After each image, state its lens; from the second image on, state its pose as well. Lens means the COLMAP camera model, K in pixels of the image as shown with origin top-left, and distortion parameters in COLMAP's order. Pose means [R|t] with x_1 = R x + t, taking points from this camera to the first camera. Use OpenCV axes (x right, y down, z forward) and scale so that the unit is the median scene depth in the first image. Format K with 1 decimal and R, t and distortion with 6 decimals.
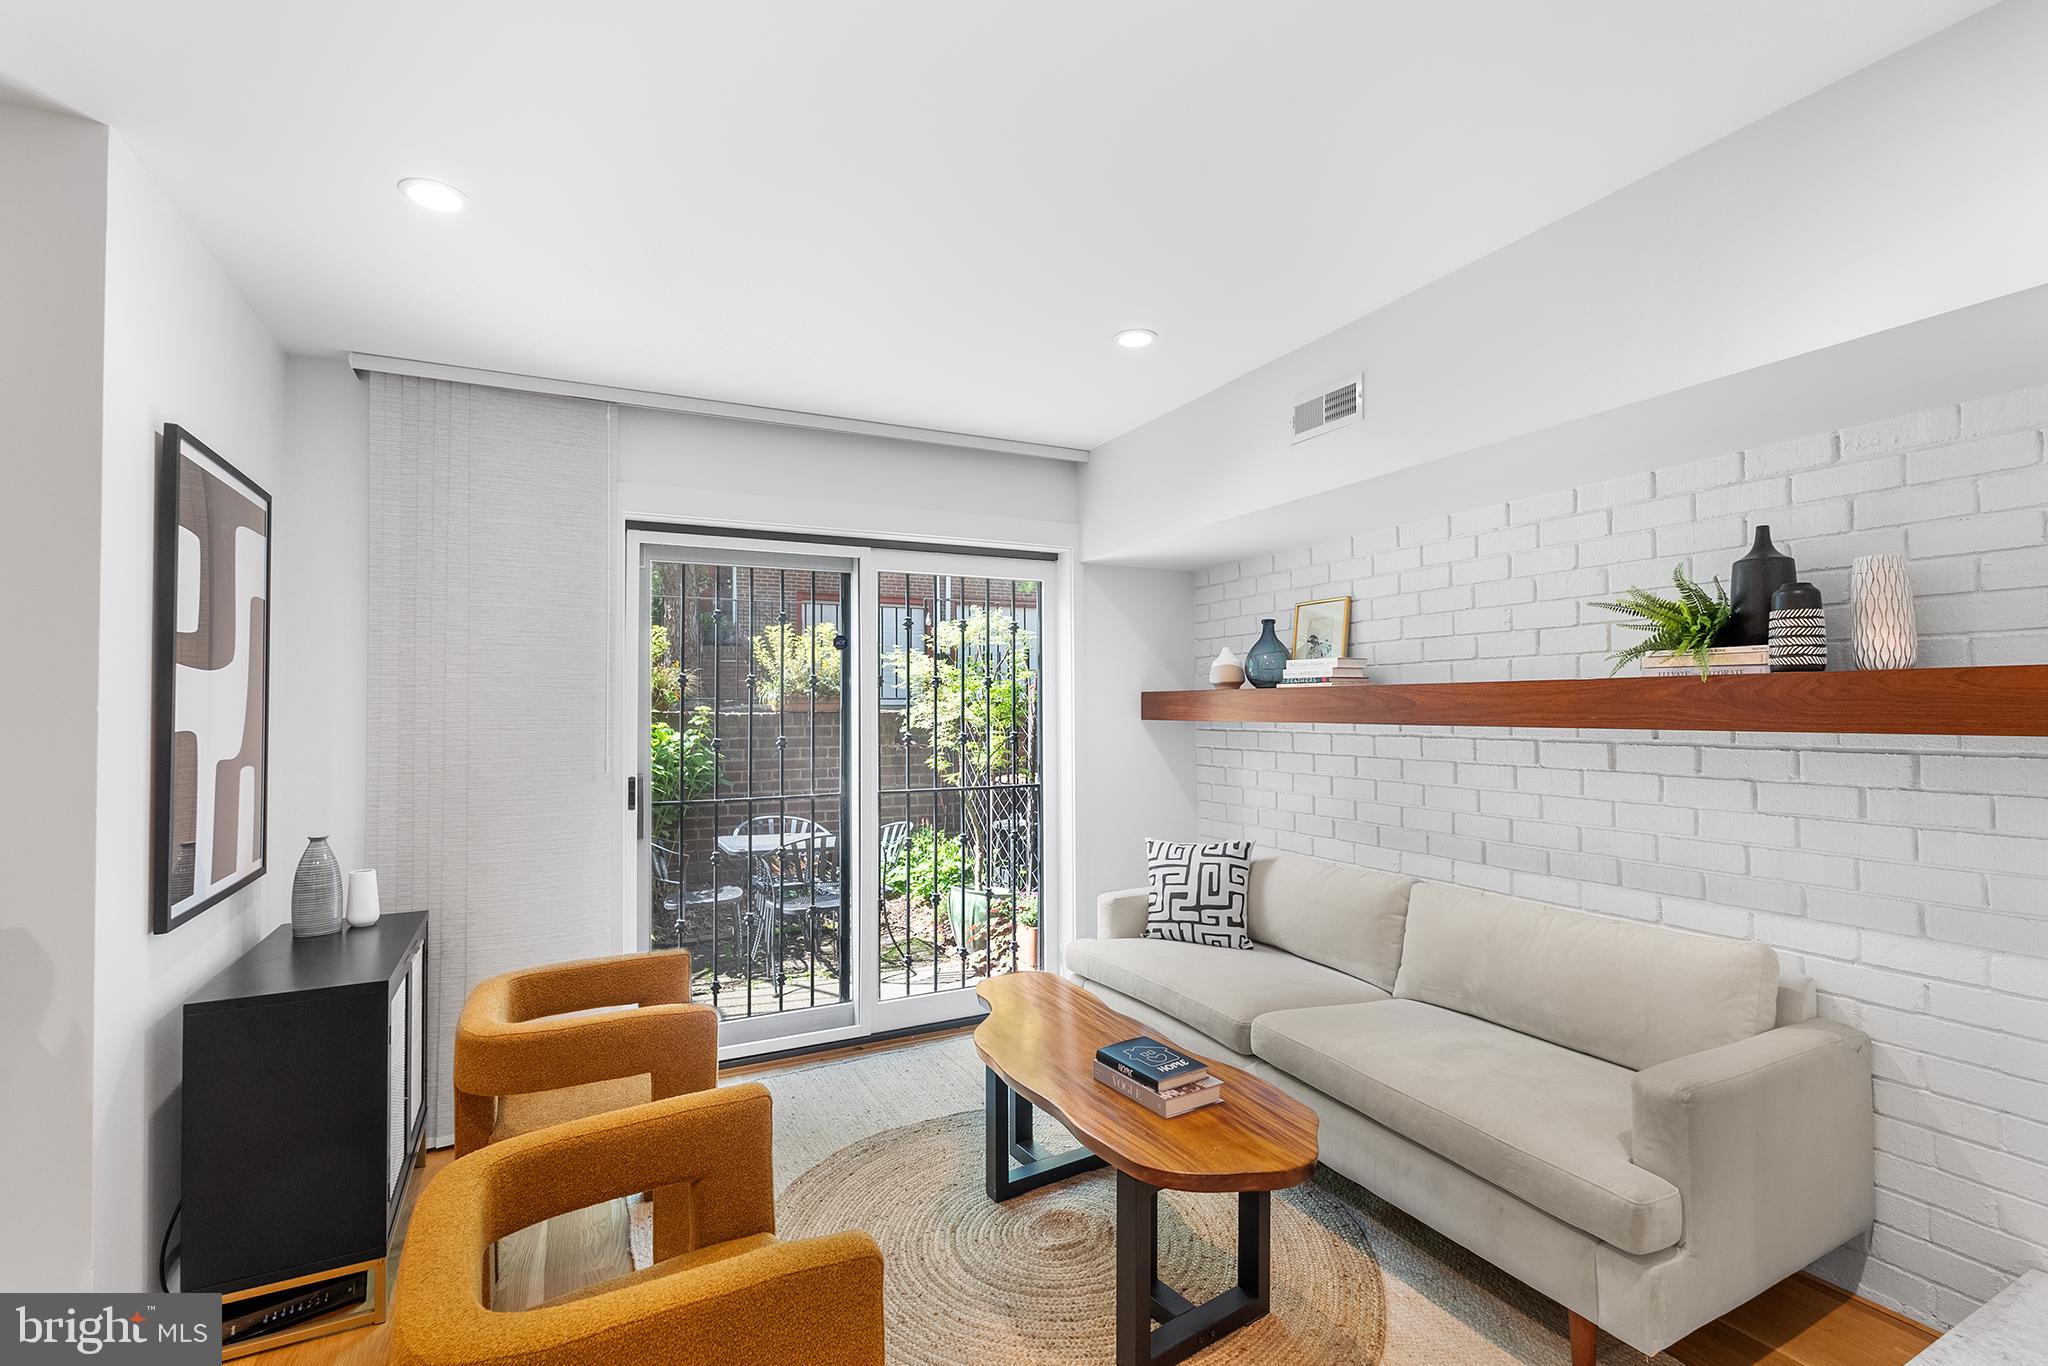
lens RADIAL K [[929.9, 0, 1033.8], [0, 929.9, 682.3], [0, 0, 1]] dist [-0.006362, 0.001052]
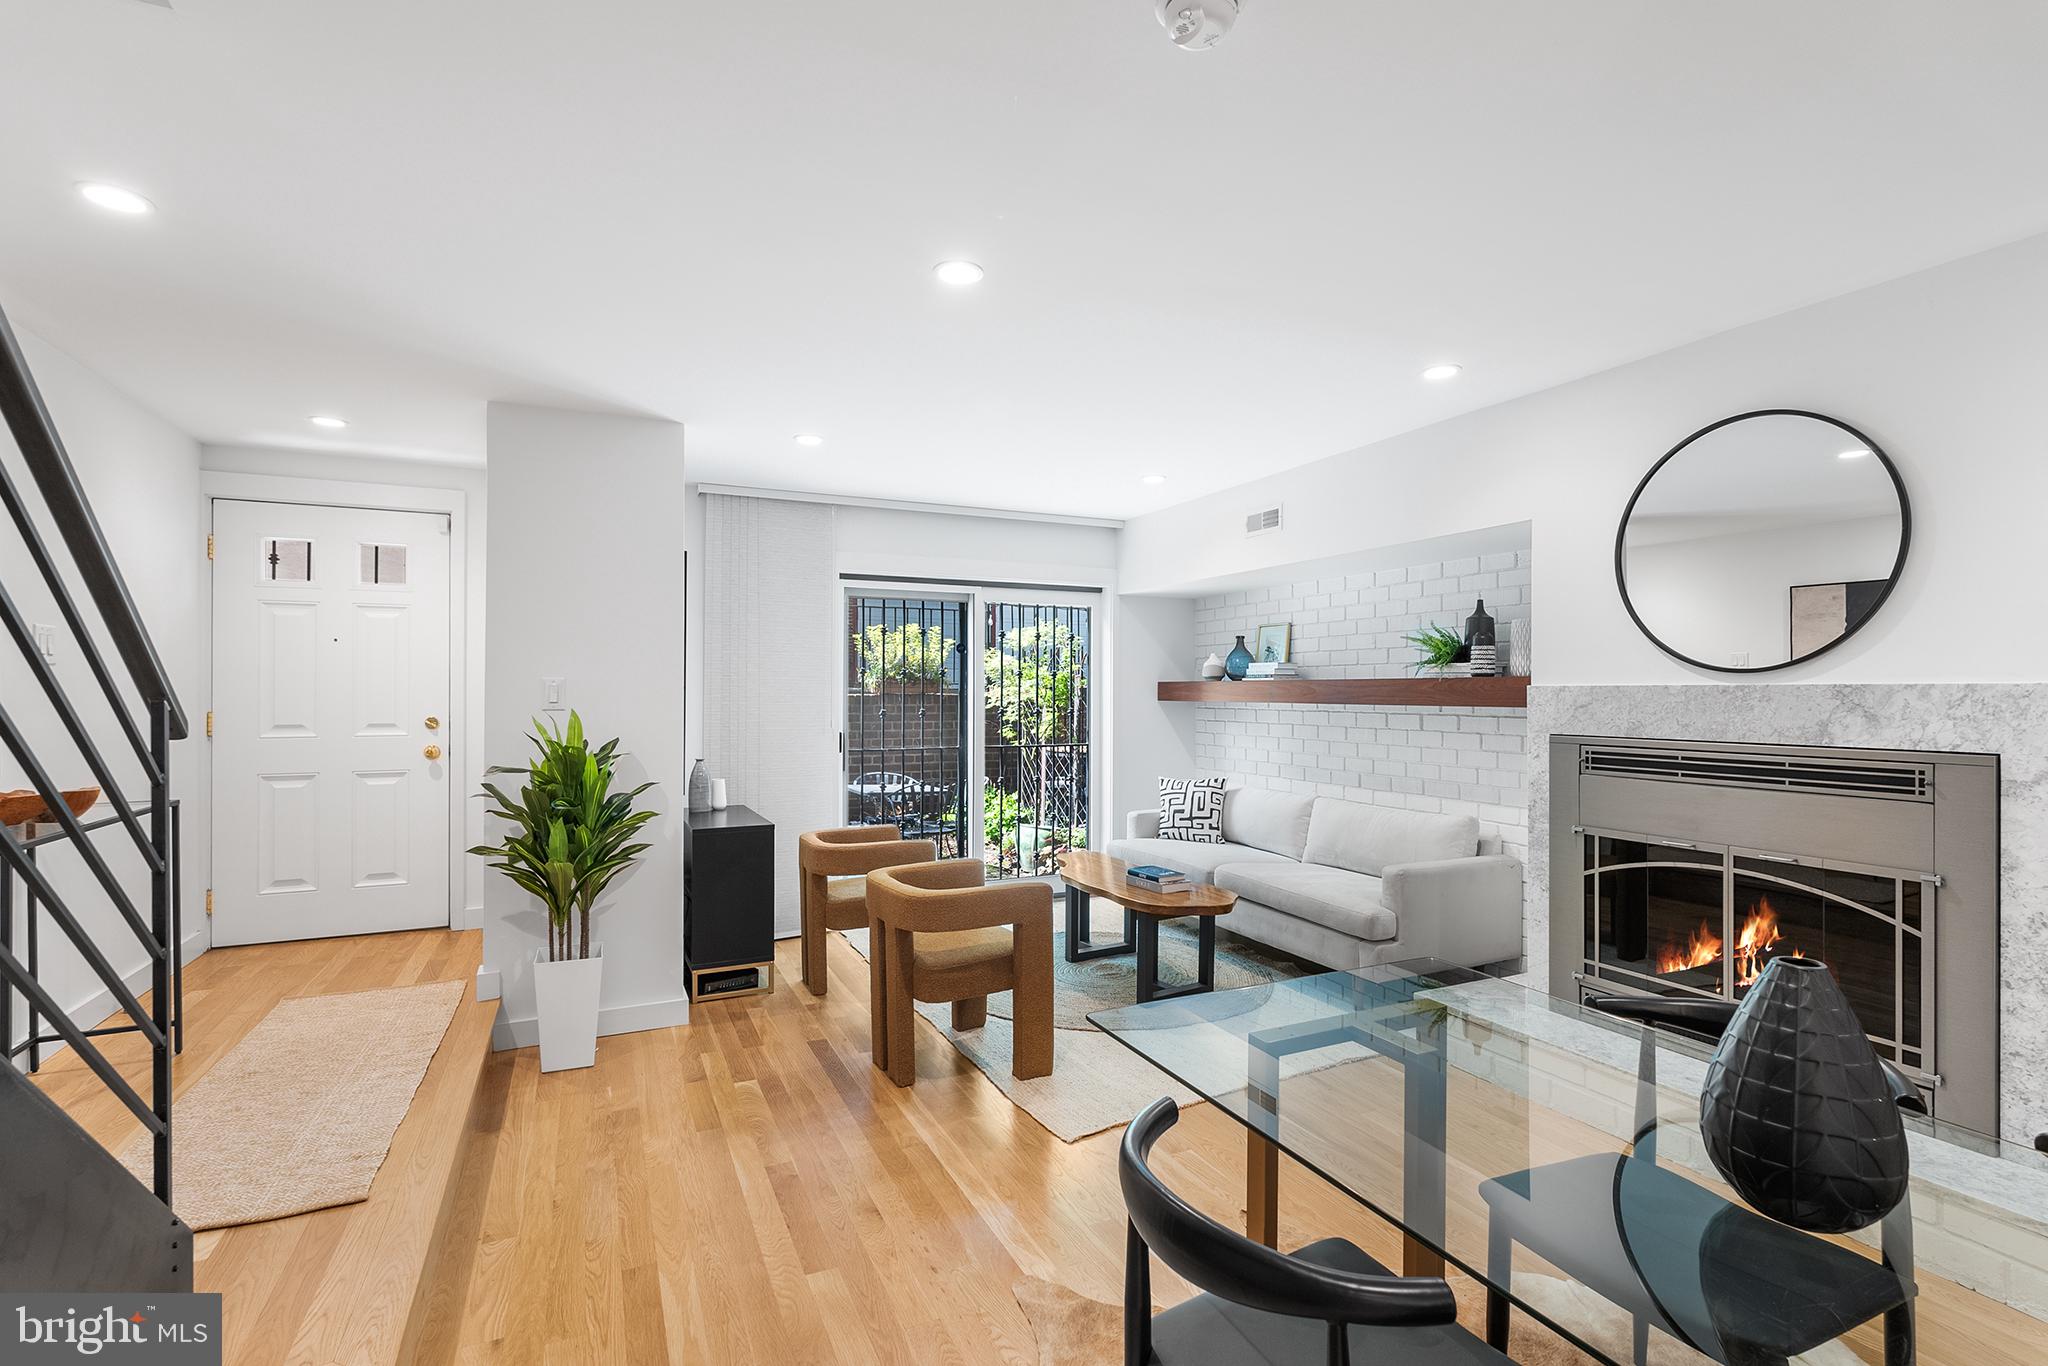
lens RADIAL K [[929.9, 0, 1031.9], [0, 929.9, 688.9], [0, 0, 1]] dist [-0.006362, 0.001052]
pose [[0.999493, 0.009004, -0.030539, -0.047765], [-0.008282, 0.999685, 0.023694, -0.014044], [0.030743, -0.023429, 0.999253, -0.584385]]
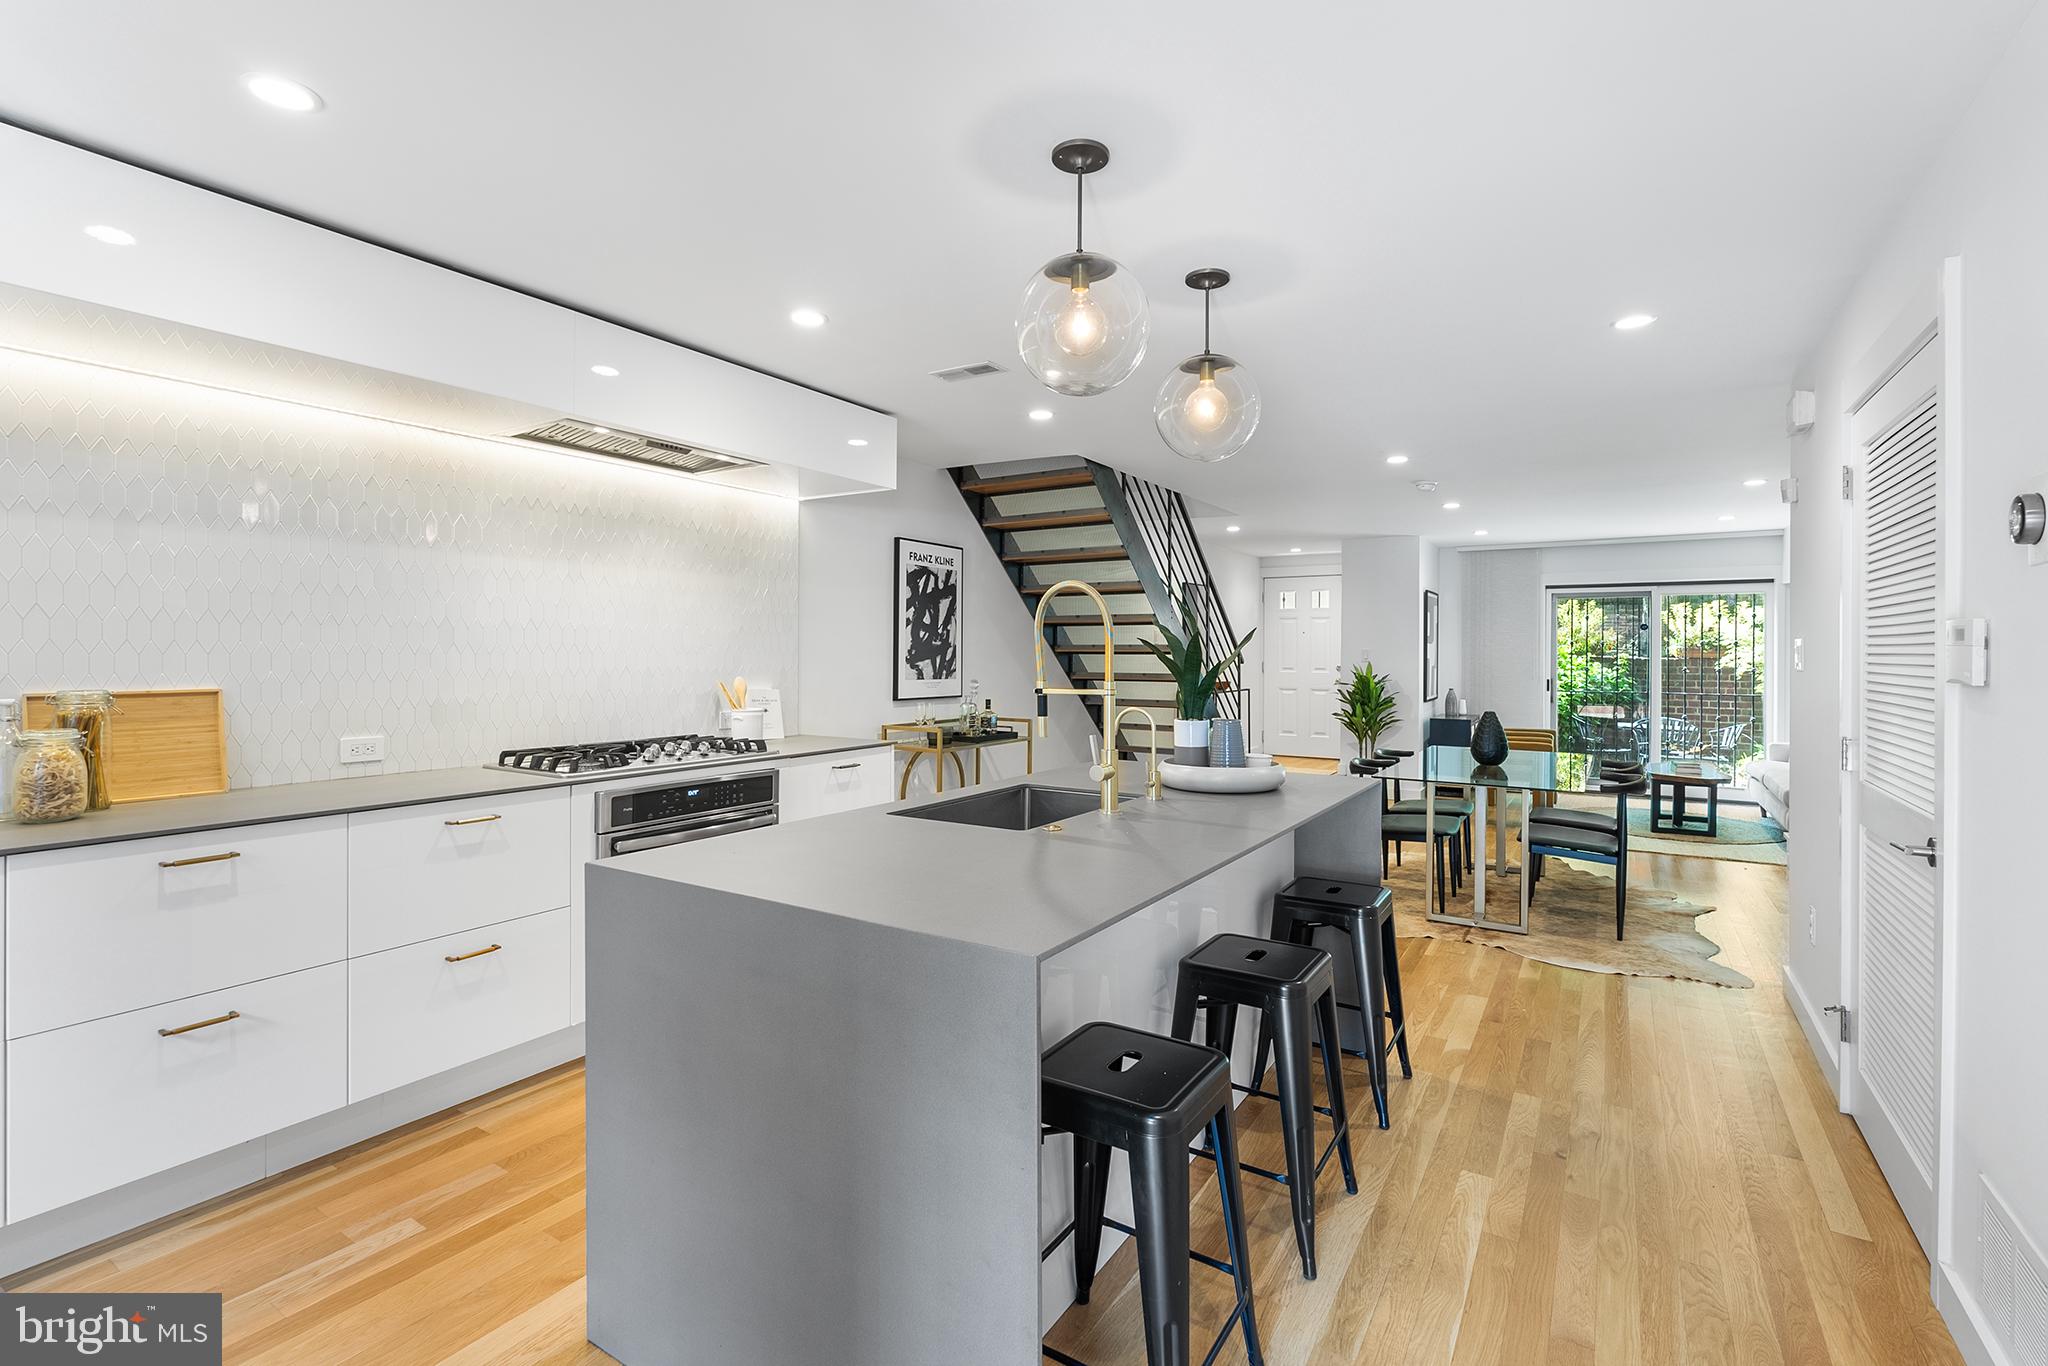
lens RADIAL K [[929.9, 0, 1045.6], [0, 929.9, 666.9], [0, 0, 1]] dist [-0.006362, 0.001052]
pose [[0.535386, 0.023139, -0.844291, 1.048007], [0.013041, 0.999279, 0.035656, -0.050849], [0.844507, -0.030101, 0.534698, -1.654747]]
